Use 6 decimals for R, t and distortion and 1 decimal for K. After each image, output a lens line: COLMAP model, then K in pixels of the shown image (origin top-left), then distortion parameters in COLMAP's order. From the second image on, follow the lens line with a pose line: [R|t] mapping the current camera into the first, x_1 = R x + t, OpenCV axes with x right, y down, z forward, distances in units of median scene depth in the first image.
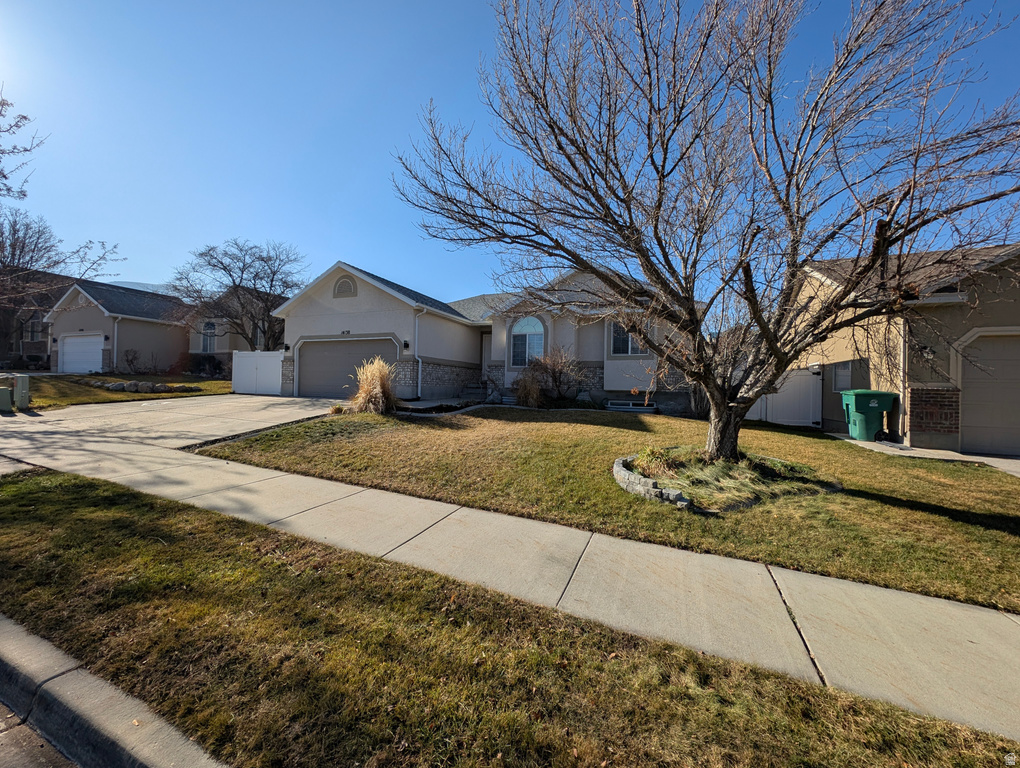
lens RADIAL K [[380.3, 0, 509.2], [0, 380.3, 381.4], [0, 0, 1]] dist [0.002996, -0.000665]
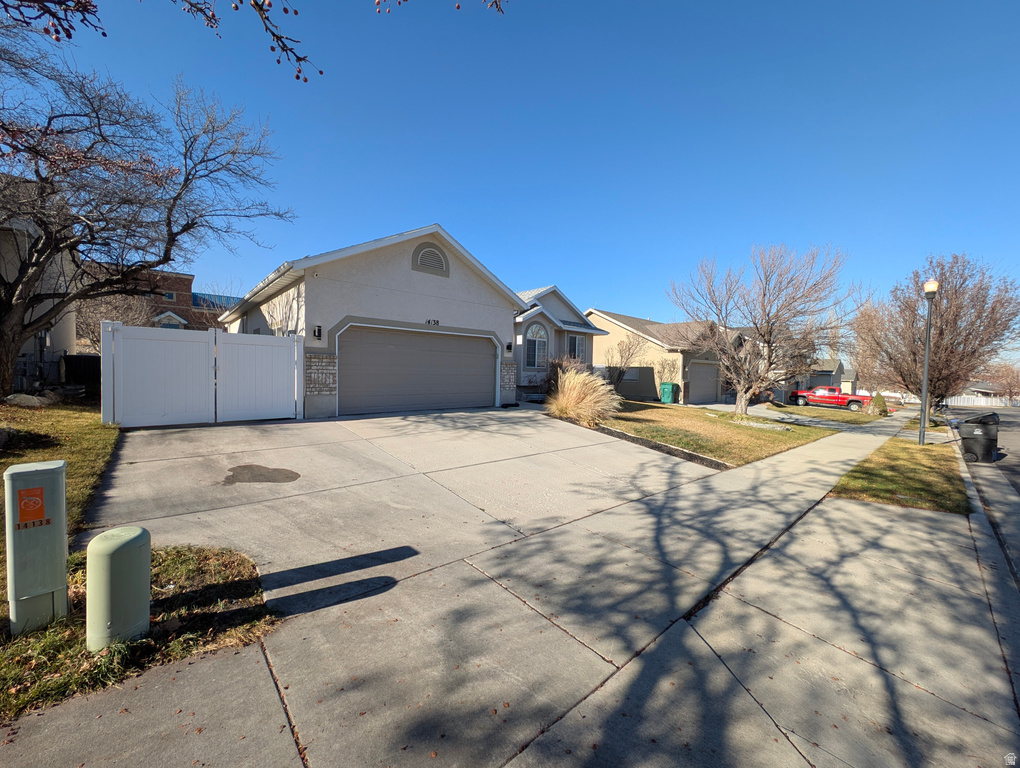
lens RADIAL K [[380.3, 0, 505.9], [0, 380.3, 379.1], [0, 0, 1]] dist [0.002996, -0.000665]
pose [[0.449745, -0.034976, 0.892472, -1.043211], [-0.022604, 0.998467, 0.050521, -0.059533], [-0.892871, -0.042895, 0.448265, 0.541397]]
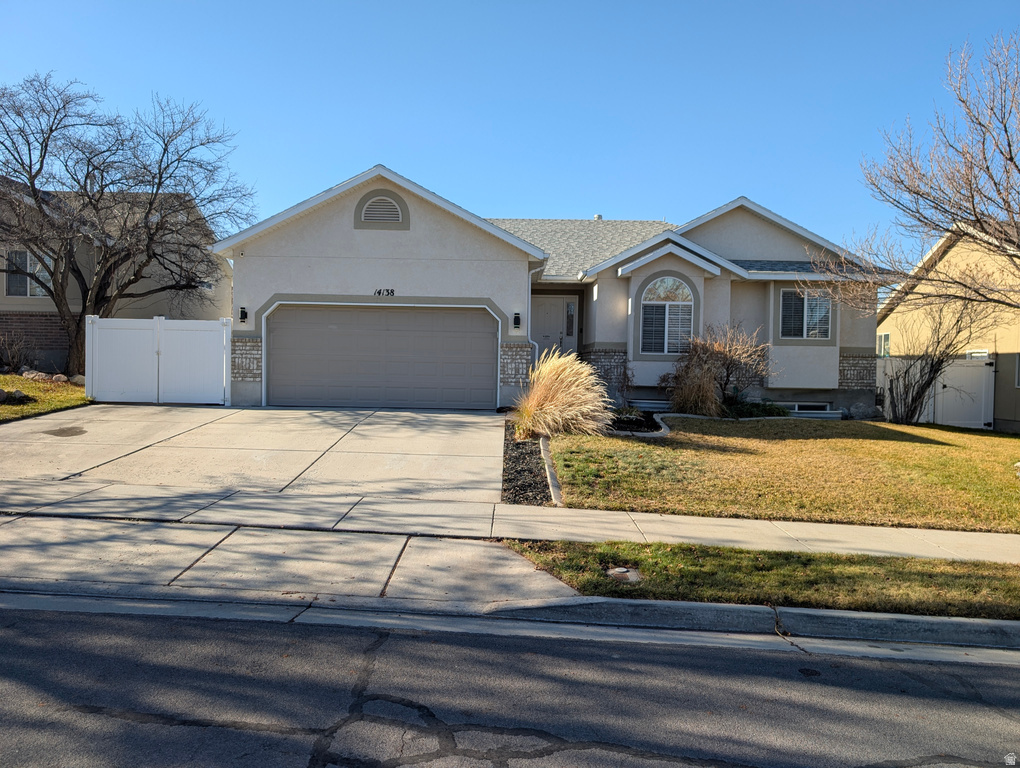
lens RADIAL K [[717.5, 0, 513.8], [0, 717.5, 387.8], [0, 0, 1]] dist [0.006948, -0.004313]
pose [[0.932627, -0.016469, 0.360467, -0.644650], [-0.001850, 0.998727, 0.050416, -0.041692], [-0.360838, -0.047687, 0.931409, -0.068280]]
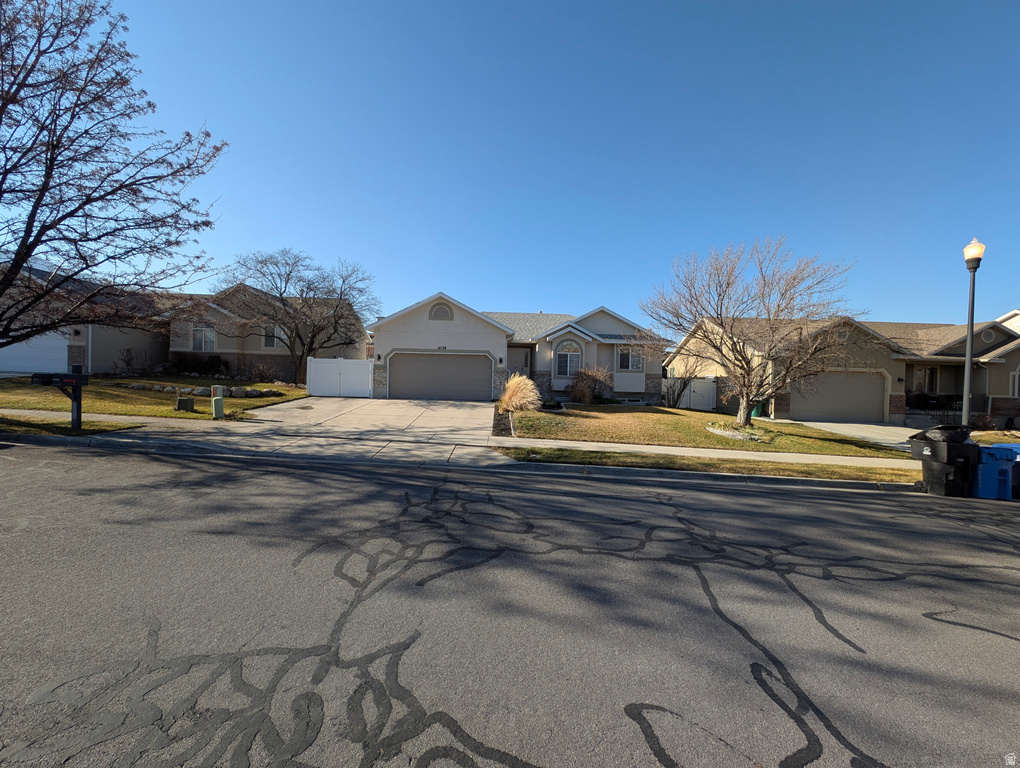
lens RADIAL K [[380.3, 0, 511.4], [0, 380.3, 384.8], [0, 0, 1]] dist [0.002996, -0.000665]
pose [[0.924694, -0.002203, 0.380706, -0.708450], [-0.009340, 0.999551, 0.028471, -0.044021], [-0.380598, -0.029883, 0.924258, -0.271771]]
